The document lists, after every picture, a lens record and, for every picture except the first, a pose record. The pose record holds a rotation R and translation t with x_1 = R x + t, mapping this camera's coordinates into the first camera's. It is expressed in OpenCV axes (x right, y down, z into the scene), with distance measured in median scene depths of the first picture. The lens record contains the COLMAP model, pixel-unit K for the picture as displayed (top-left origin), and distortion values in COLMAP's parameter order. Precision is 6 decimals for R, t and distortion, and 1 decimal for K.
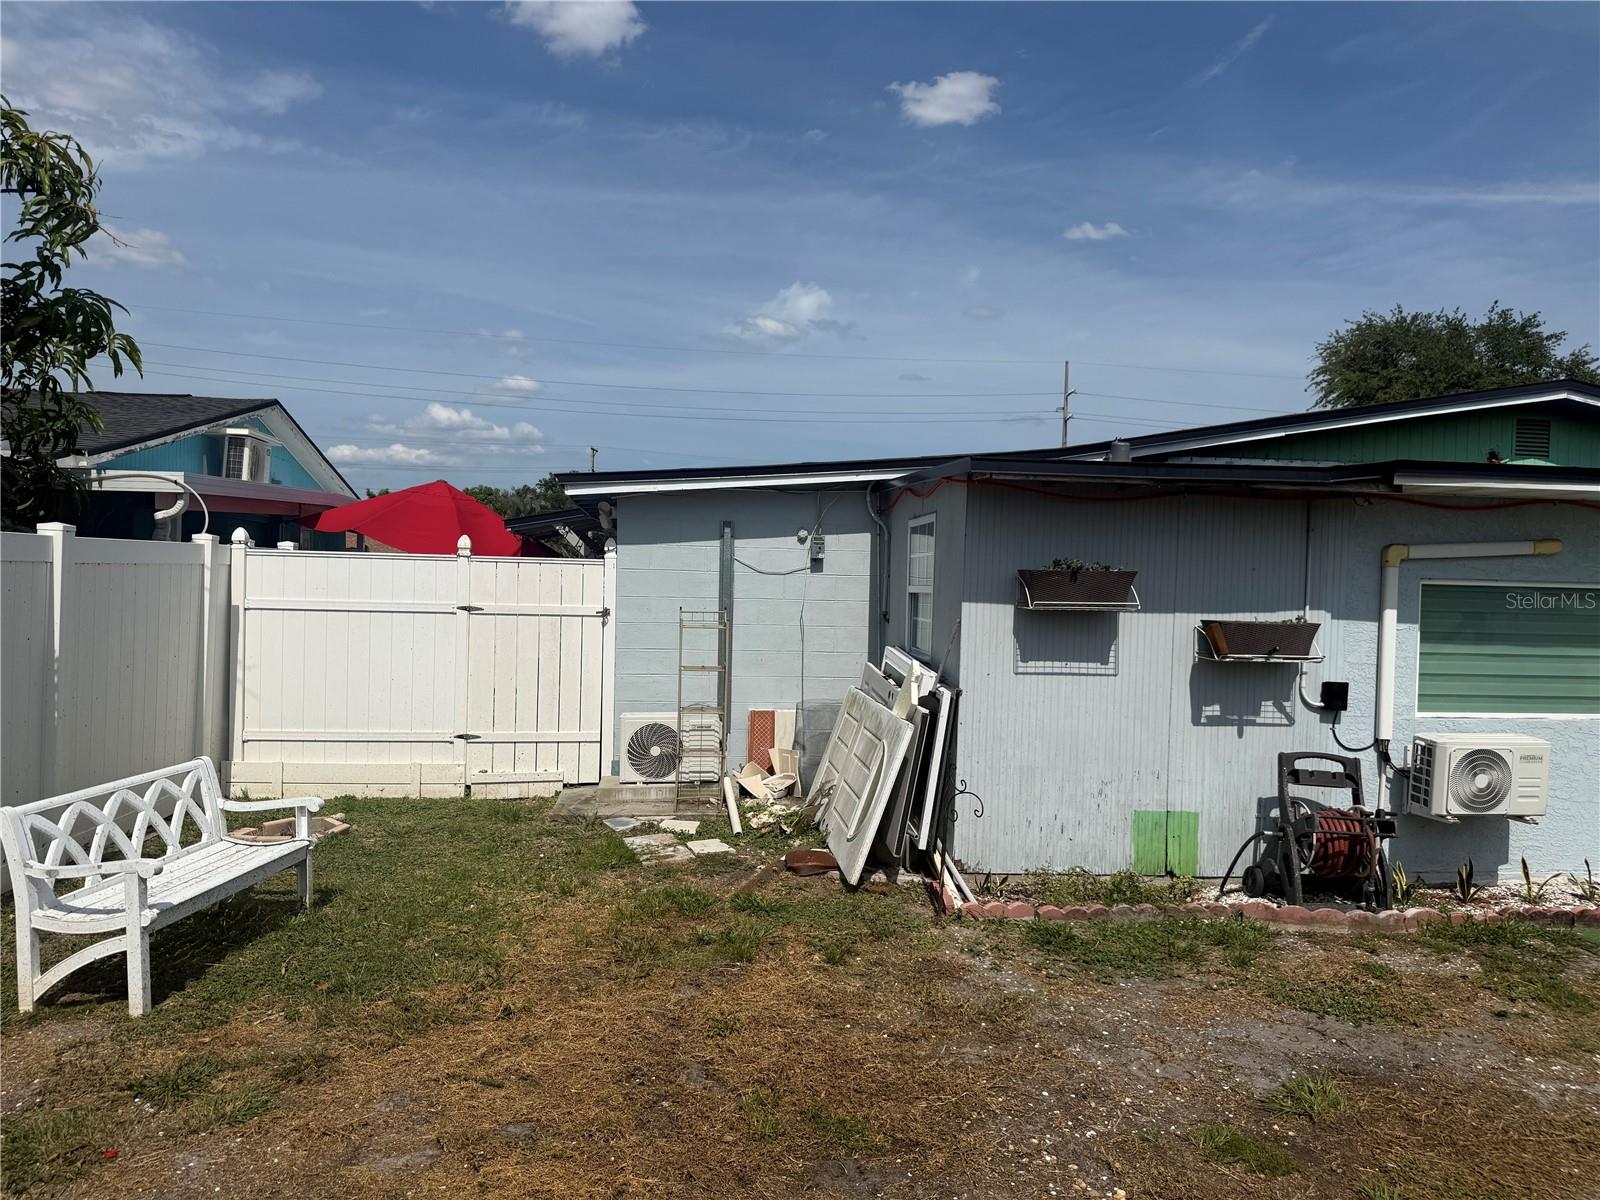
lens RADIAL K [[1132.6, 0, 834.5], [0, 1132.6, 600.1], [0, 0, 1]] dist [0.004899, -0.004169]
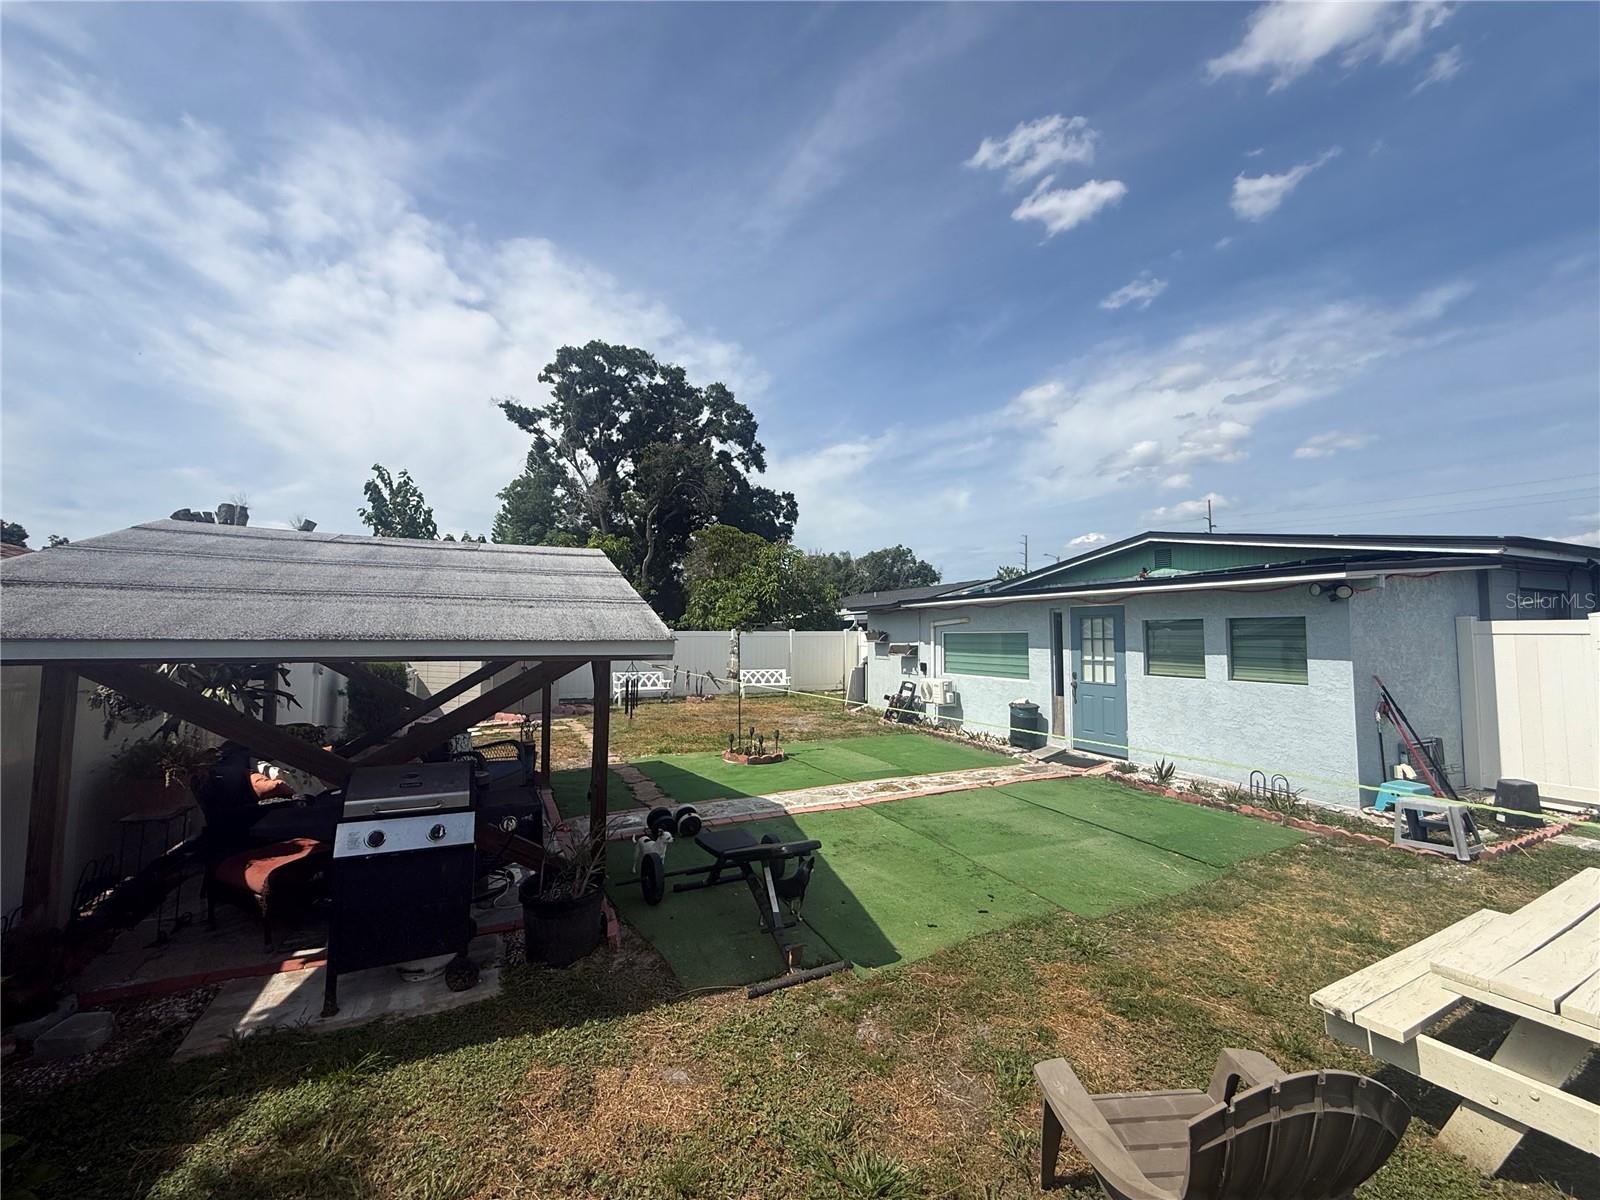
lens RADIAL K [[640.0, 0, 796.6], [0, 640.0, 597.6], [0, 0, 1]] dist [-0.000807, 0.000455]
pose [[0.302366, -0.081138, -0.949732, 1.895527], [-0.007388, 0.996141, -0.087455, 0.042517], [0.953163, 0.033460, 0.300600, 0.049725]]
